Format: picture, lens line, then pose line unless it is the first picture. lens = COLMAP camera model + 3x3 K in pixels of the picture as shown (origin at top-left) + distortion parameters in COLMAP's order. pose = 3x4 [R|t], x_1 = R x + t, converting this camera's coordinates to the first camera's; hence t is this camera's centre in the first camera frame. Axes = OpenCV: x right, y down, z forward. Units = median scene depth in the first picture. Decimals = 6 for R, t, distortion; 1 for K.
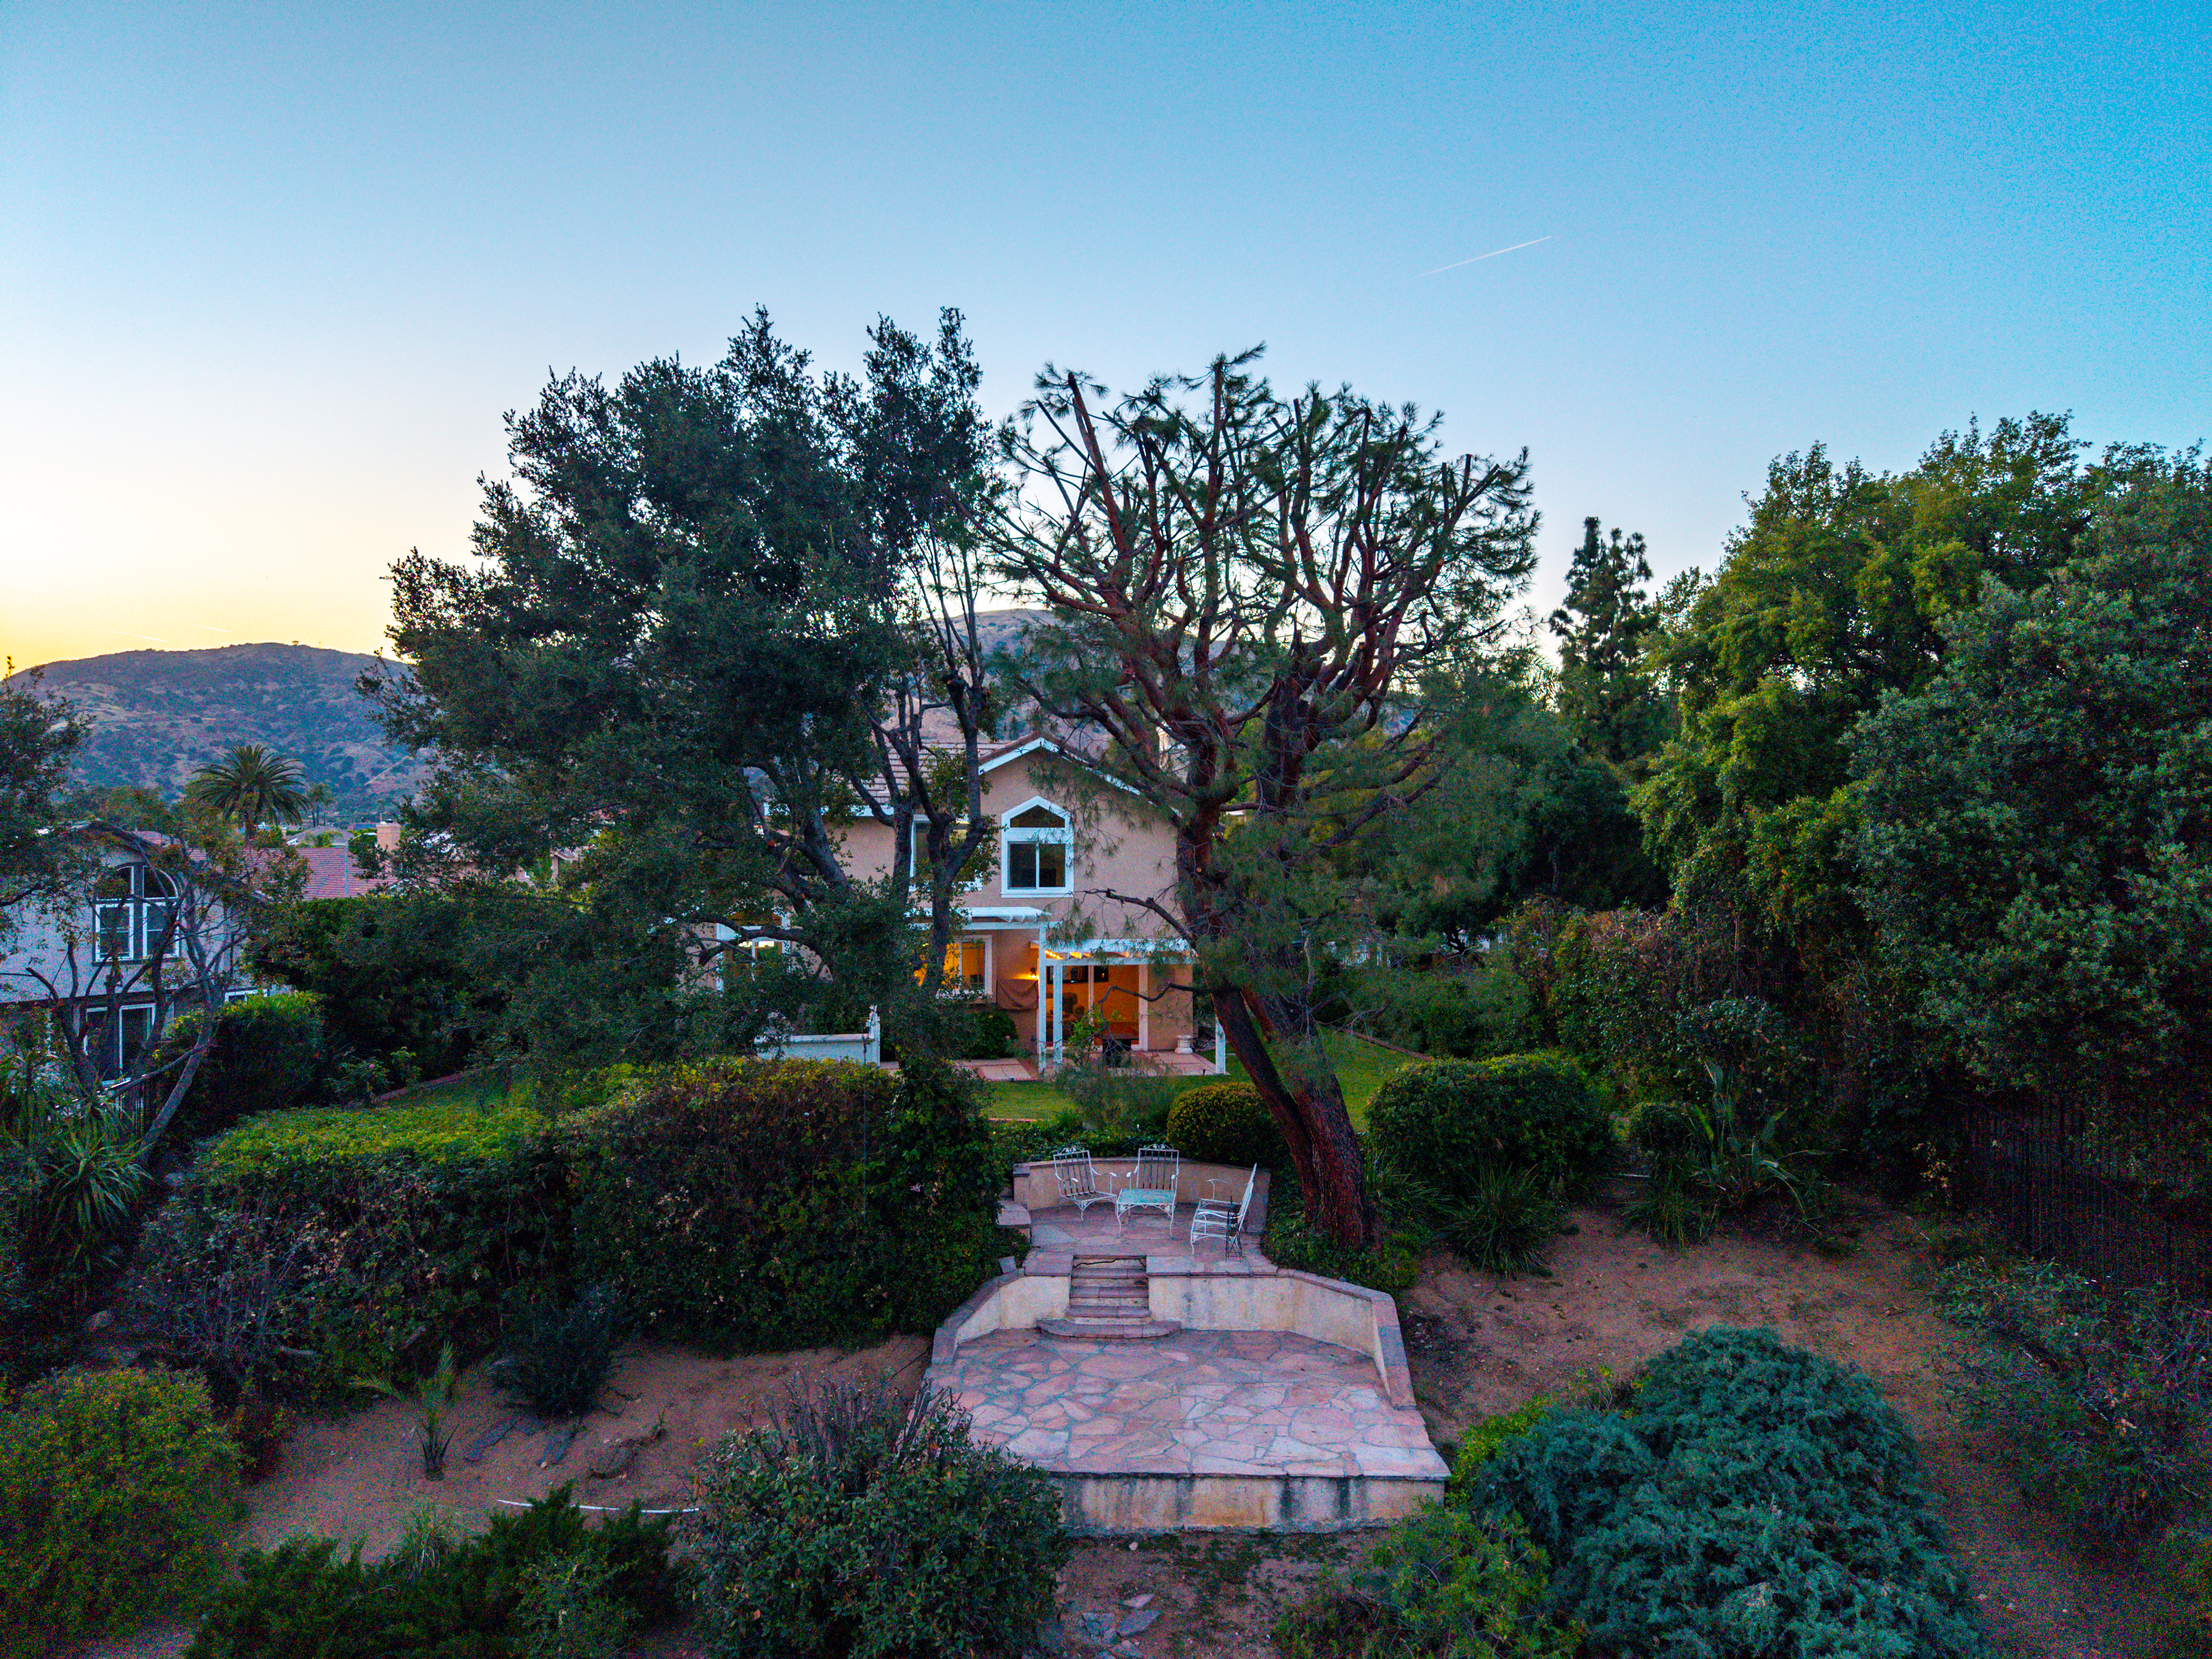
lens RADIAL K [[1475.6, 0, 1109.4], [0, 1475.6, 857.5], [0, 0, 1]] dist [0.010833, 0.001267]
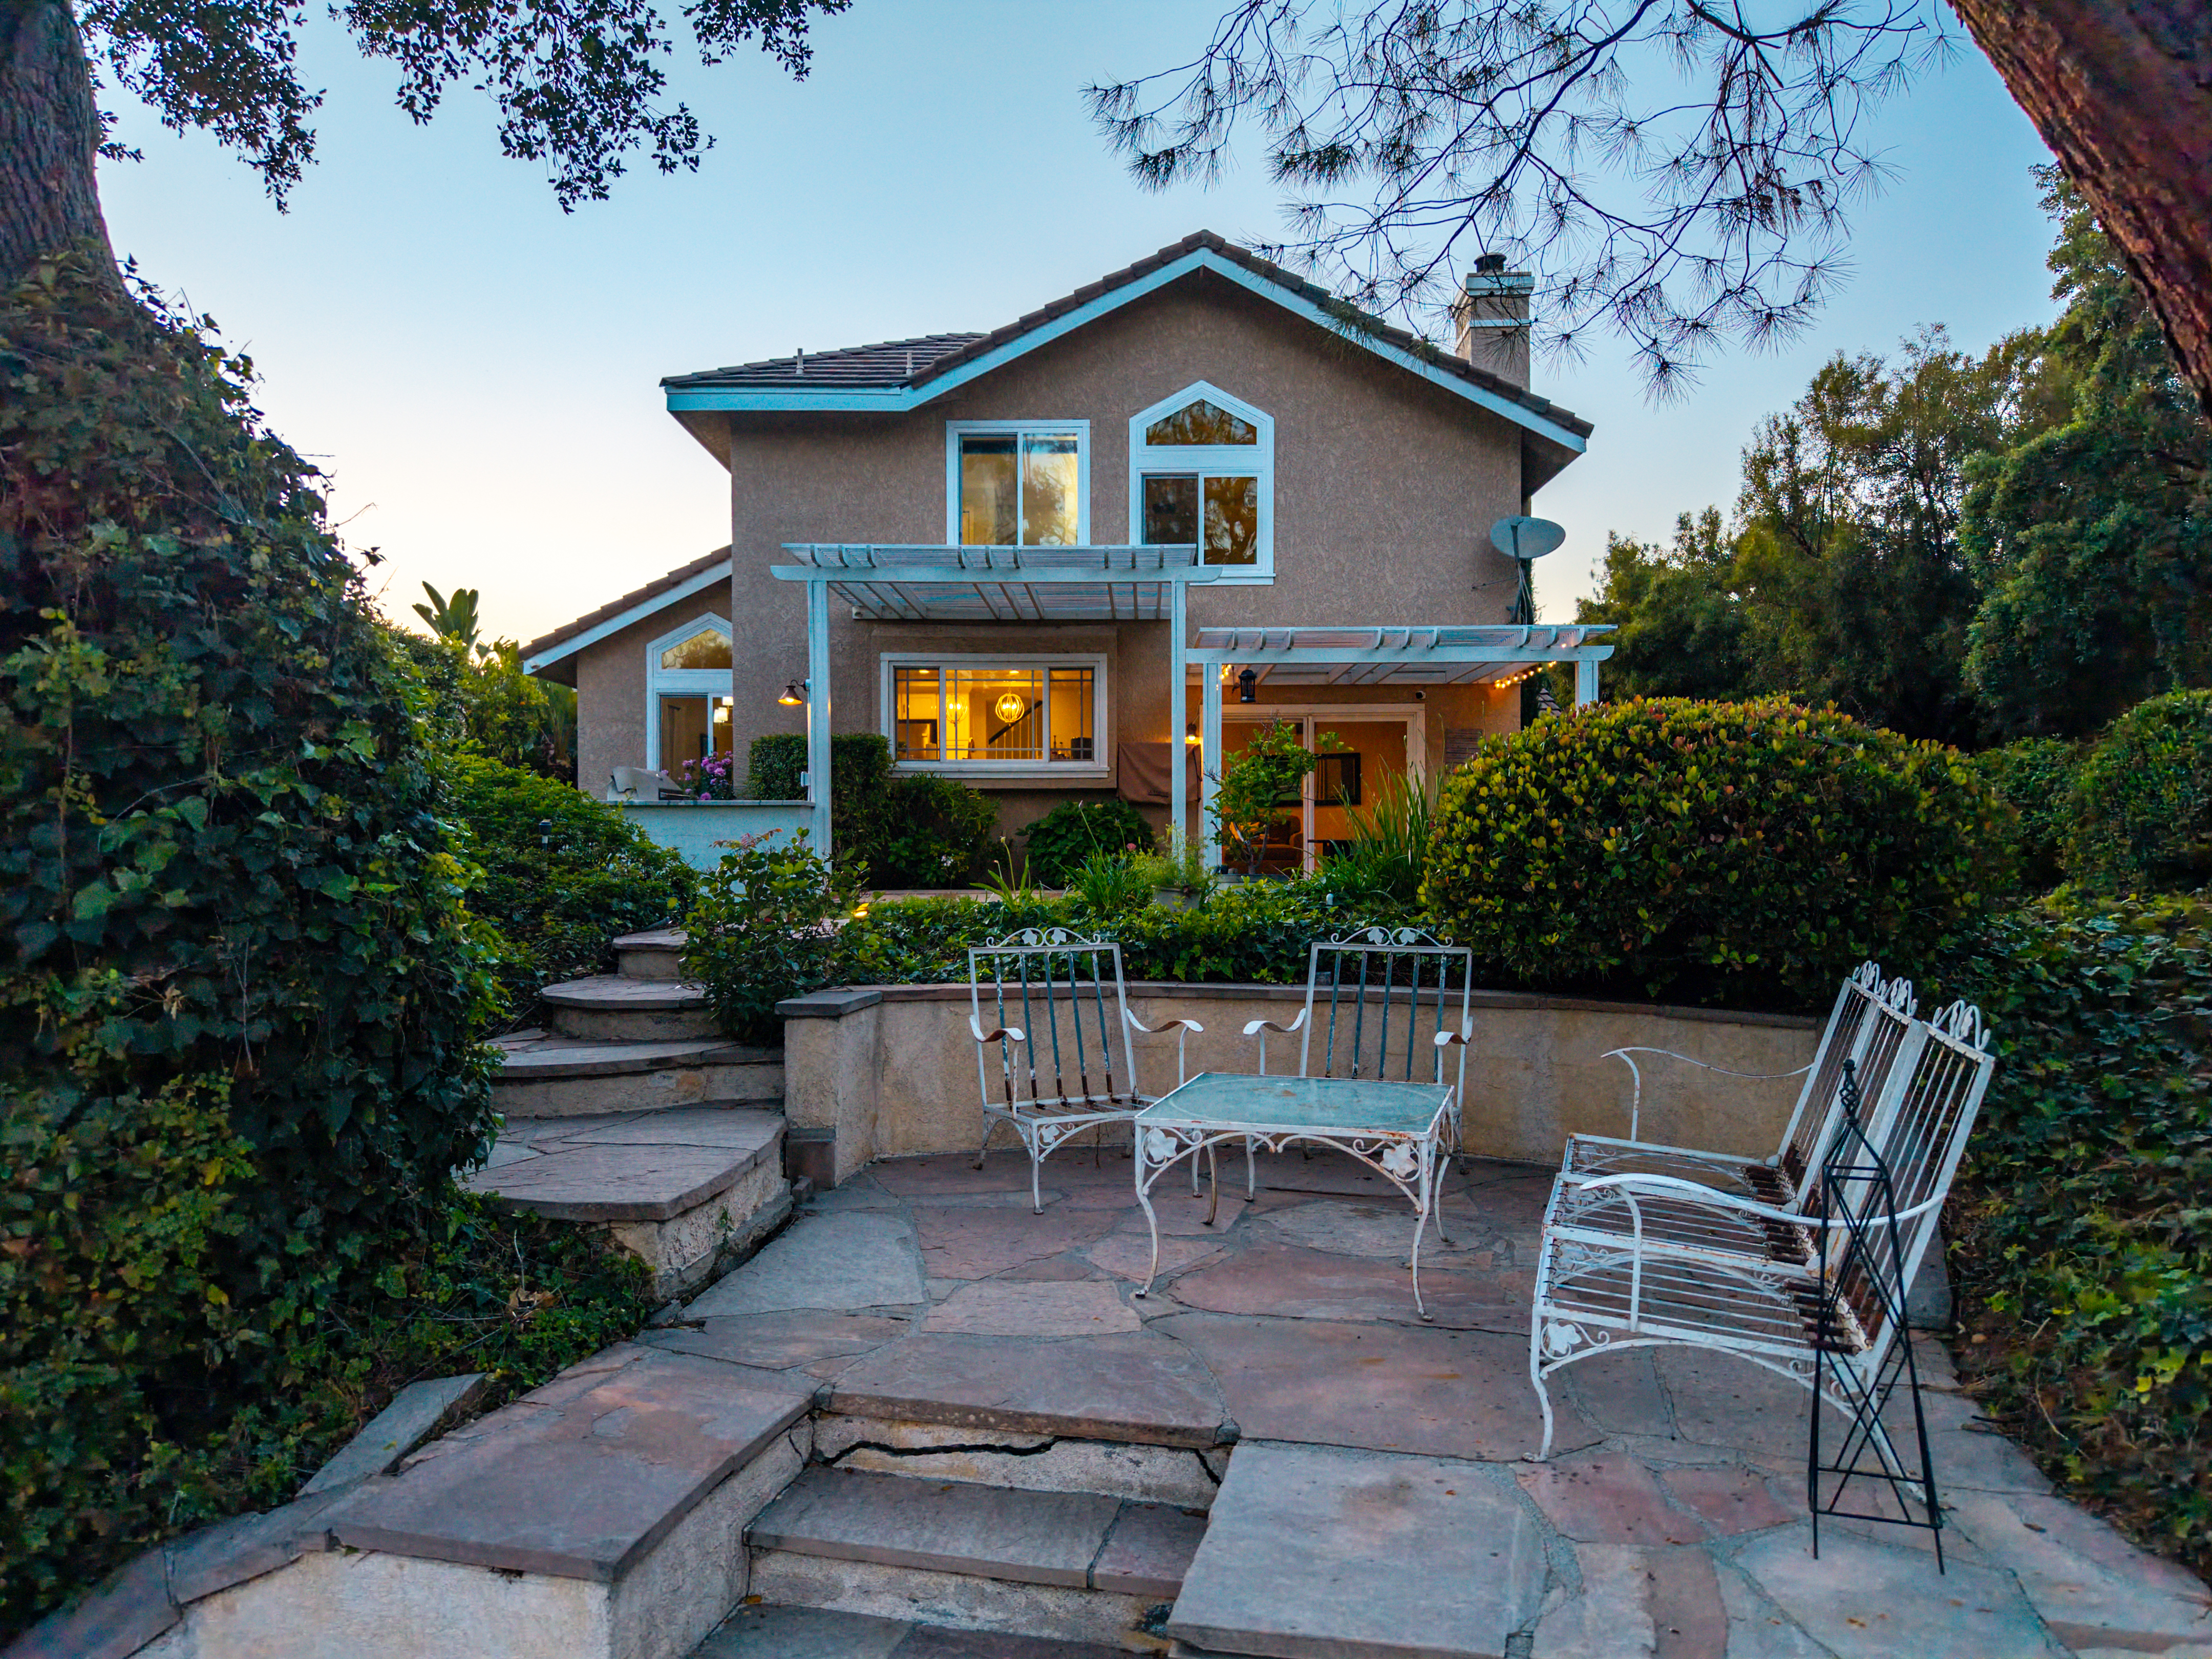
lens RADIAL K [[1474.7, 0, 1102.7], [0, 1474.7, 857.1], [0, 0, 1]] dist [0.031047, -0.035434]
pose [[0.977796, -0.001083, -0.209555, 0.049693], [0.001772, 0.999994, 0.003103, 0.229482], [0.209550, -0.003406, 0.977792, 0.932280]]
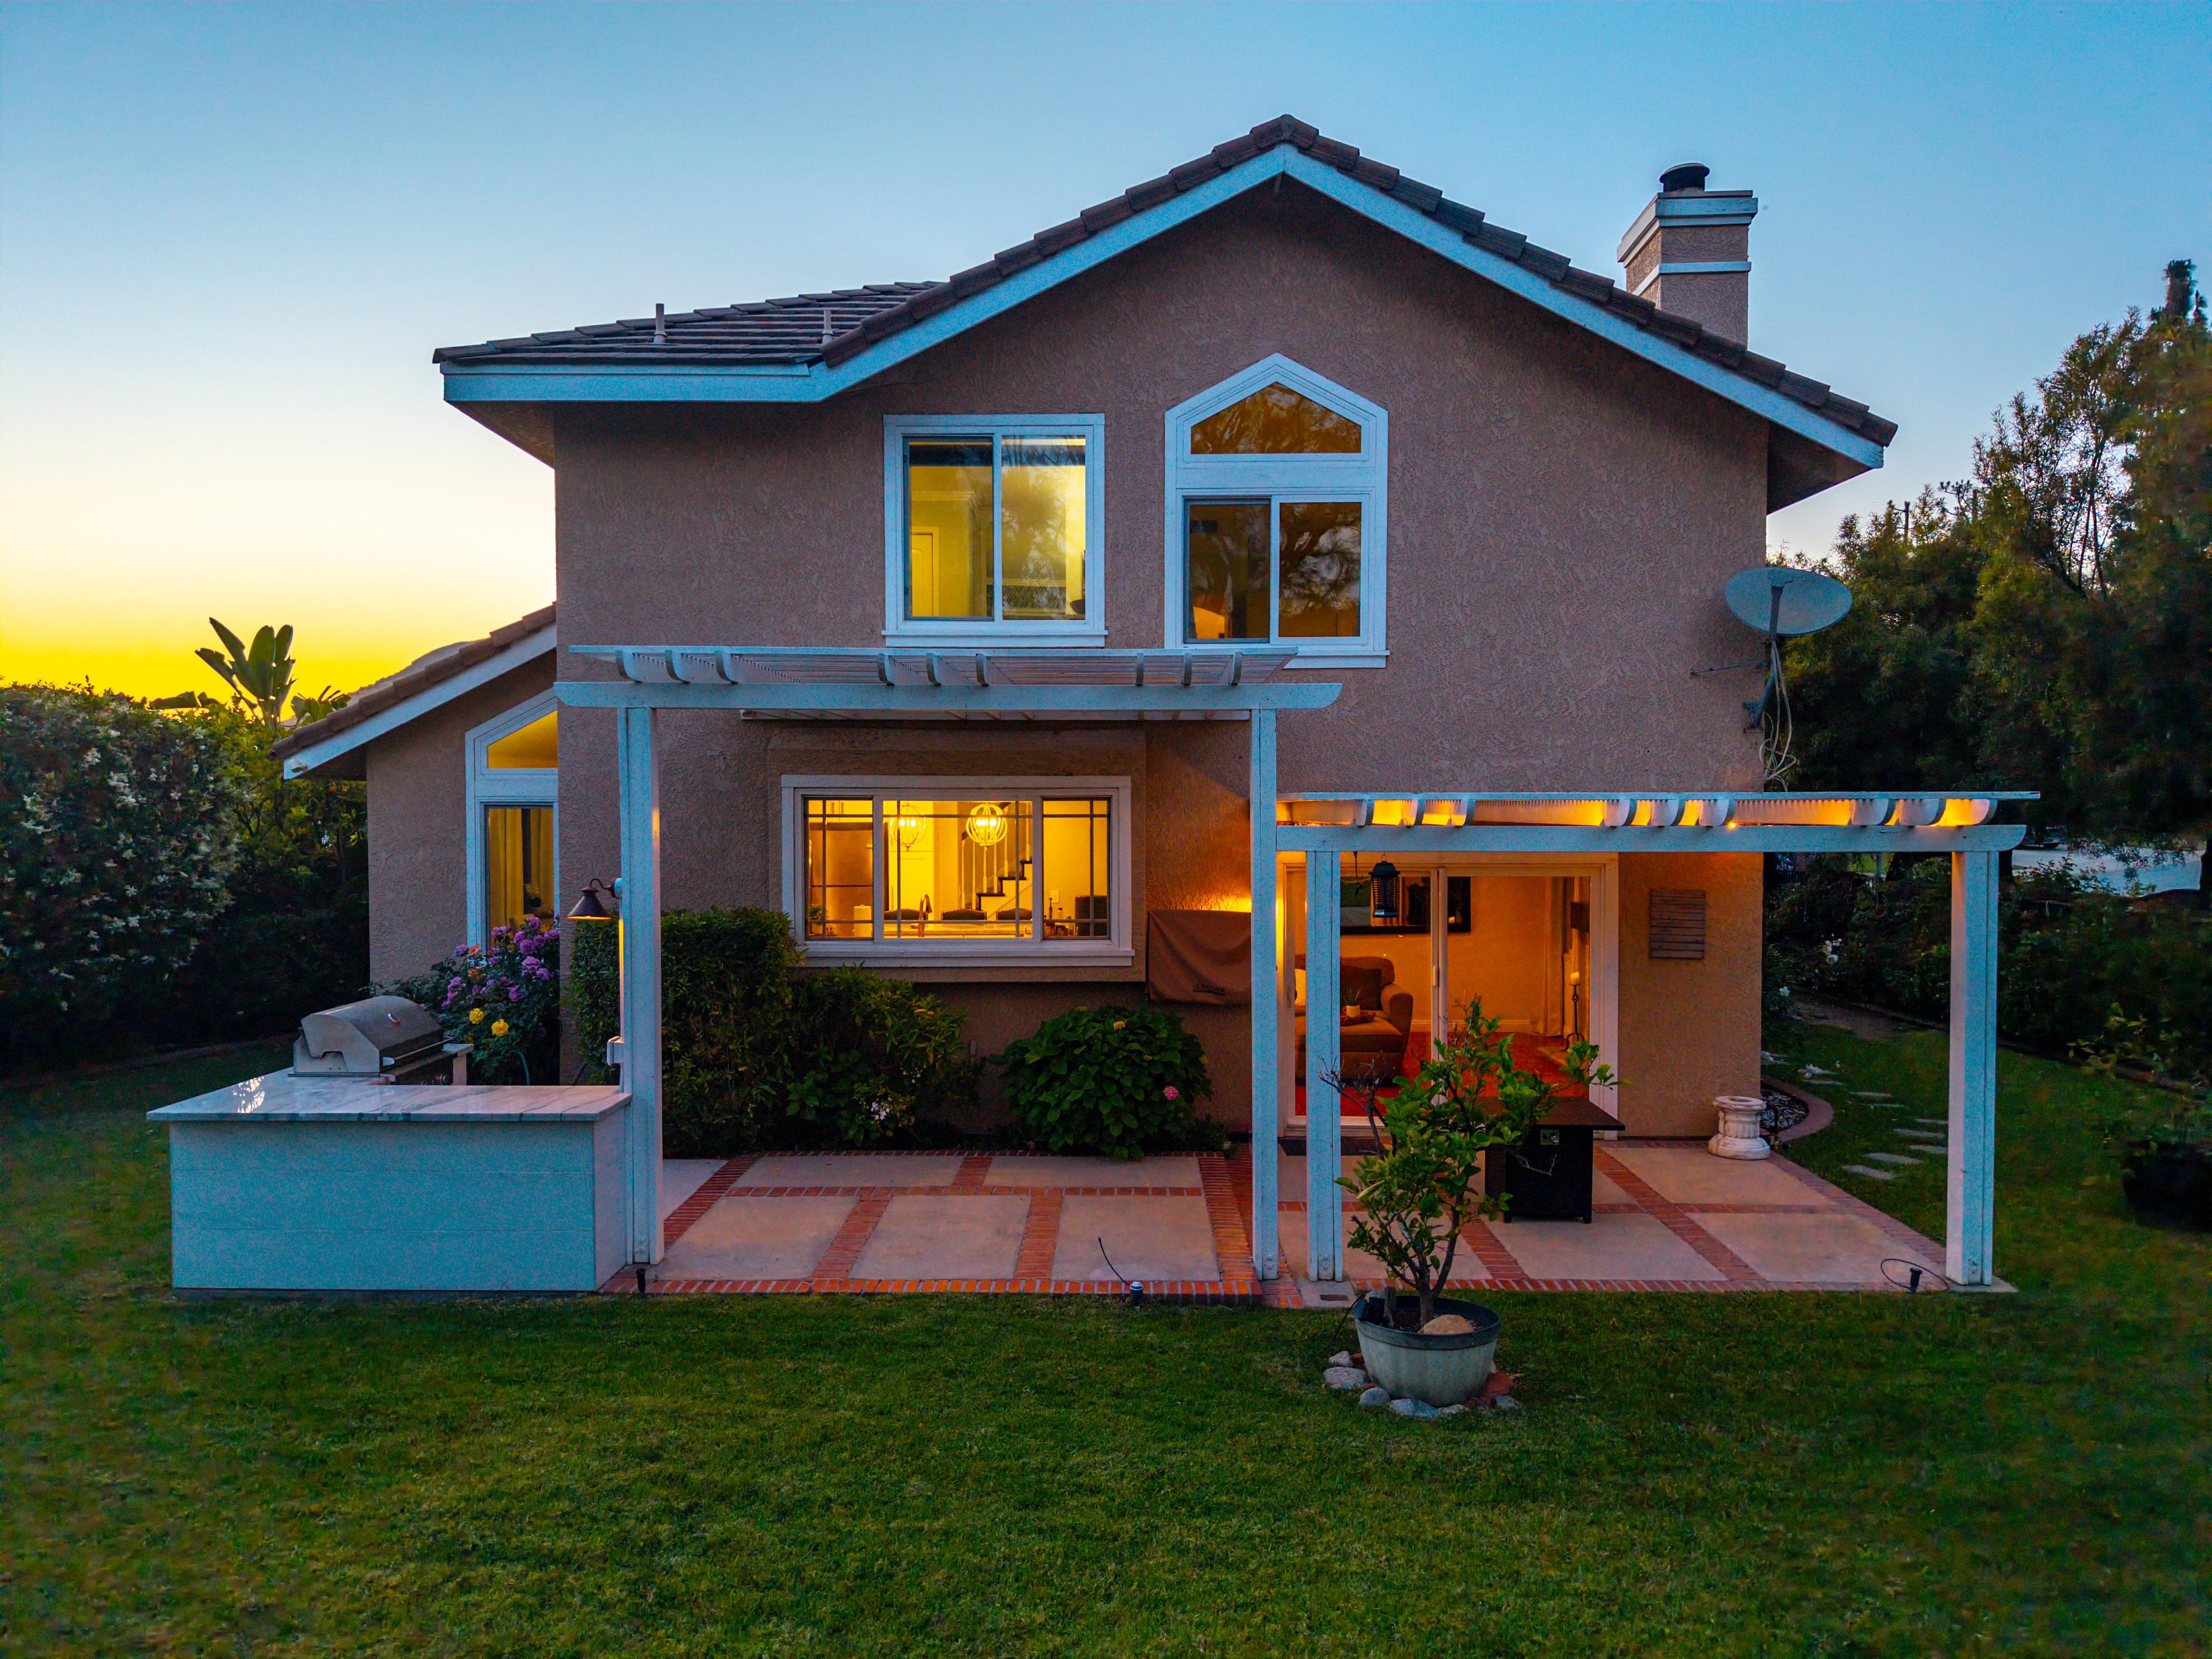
lens RADIAL K [[1495.0, 0, 1107.4], [0, 1495.0, 850.3], [0, 0, 1]] dist [0.004526, -0.002116]
pose [[0.978004, 0.002500, -0.208573, -0.027710], [0.001567, 0.999812, 0.019329, 0.118094], [0.208582, -0.019231, 0.977816, 1.256682]]
